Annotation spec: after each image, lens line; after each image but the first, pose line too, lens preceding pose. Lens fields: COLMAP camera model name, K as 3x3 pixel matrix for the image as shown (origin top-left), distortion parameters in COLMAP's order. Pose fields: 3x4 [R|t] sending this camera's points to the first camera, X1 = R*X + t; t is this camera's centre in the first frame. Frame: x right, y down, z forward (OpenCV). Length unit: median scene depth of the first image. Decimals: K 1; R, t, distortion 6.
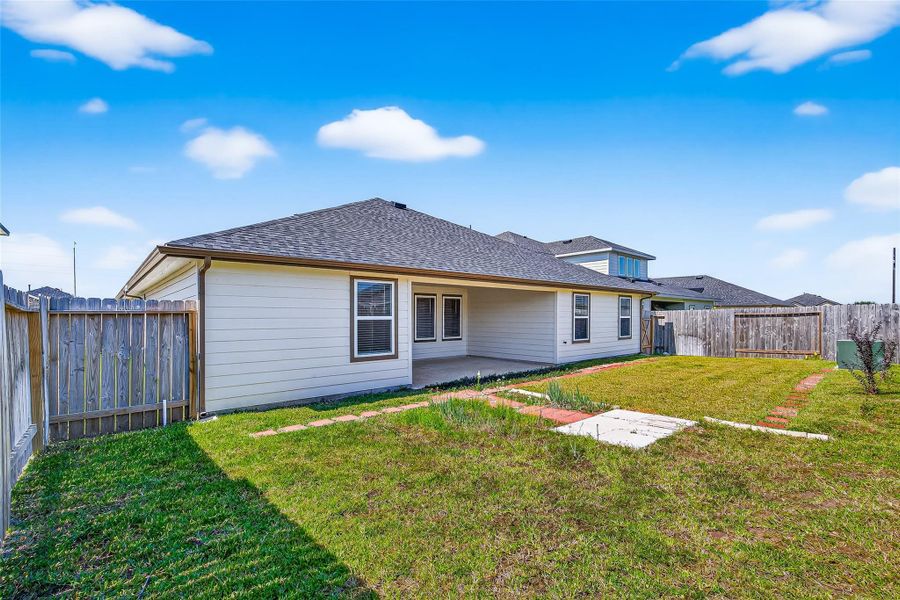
lens RADIAL K [[396.6, 0, 447.6], [0, 396.6, 333.7], [0, 0, 1]] dist [-0.000279, 0.000037]
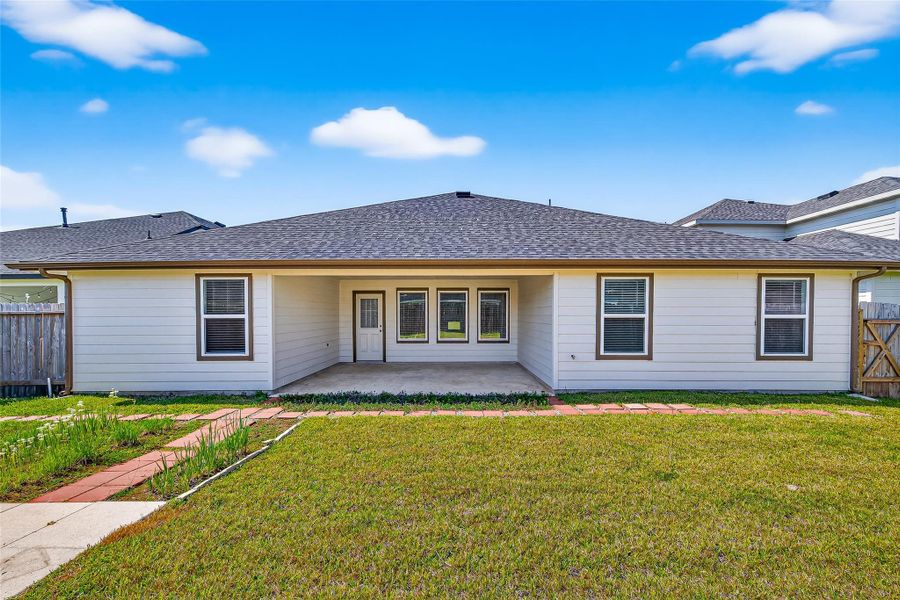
lens RADIAL K [[364.5, 0, 453.2], [0, 364.5, 320.6], [0, 0, 1]] dist [0.002764, 0.000375]
pose [[0.764081, 0.010848, -0.645029, 0.551603], [-0.027674, 0.999489, -0.015974, -0.021069], [0.644527, 0.030056, 0.763991, 0.465767]]
